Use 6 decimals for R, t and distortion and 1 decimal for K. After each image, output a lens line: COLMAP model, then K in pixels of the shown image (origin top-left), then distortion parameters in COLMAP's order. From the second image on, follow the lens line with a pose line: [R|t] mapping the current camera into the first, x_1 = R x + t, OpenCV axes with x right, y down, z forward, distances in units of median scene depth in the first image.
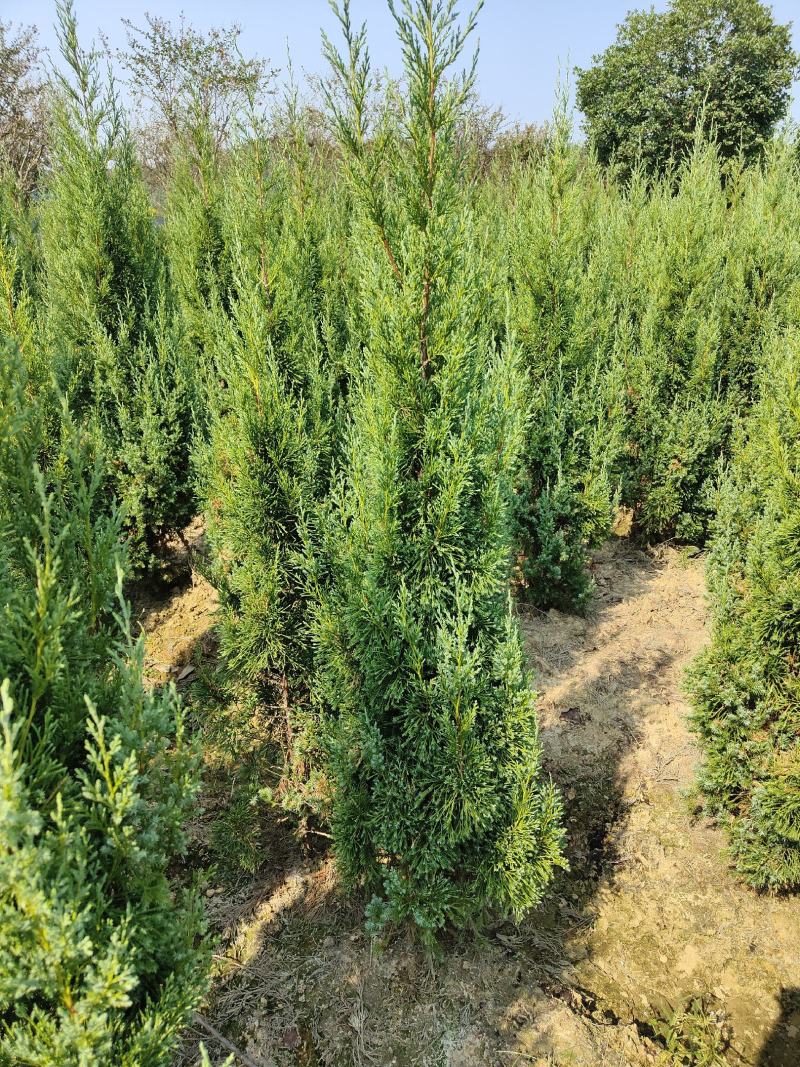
lens RADIAL K [[762.8, 0, 410.9], [0, 762.8, 534.4], [0, 0, 1]] dist [0.003323, 0.008792]
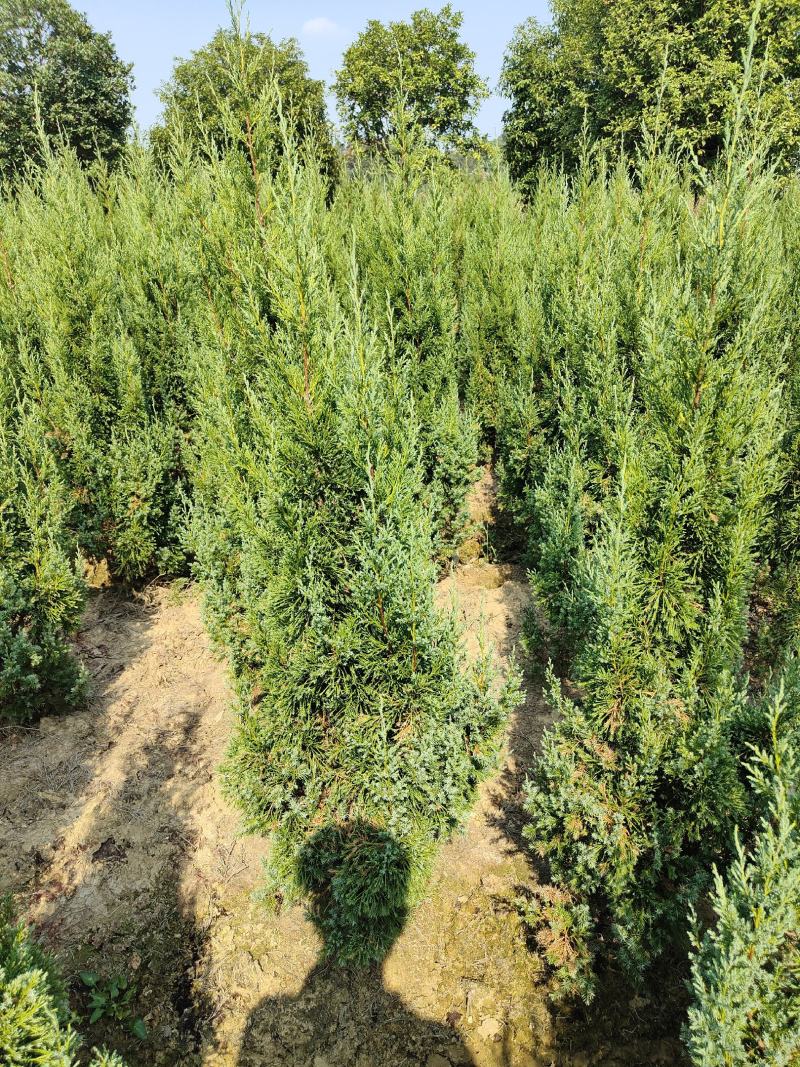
lens RADIAL K [[762.8, 0, 410.9], [0, 762.8, 534.4], [0, 0, 1]] dist [0.003323, 0.008792]
pose [[0.754452, -0.276629, 0.595213, 0.043577], [0.278949, 0.956010, 0.090735, -0.045833], [-0.594129, 0.097579, 0.798429, 0.085802]]
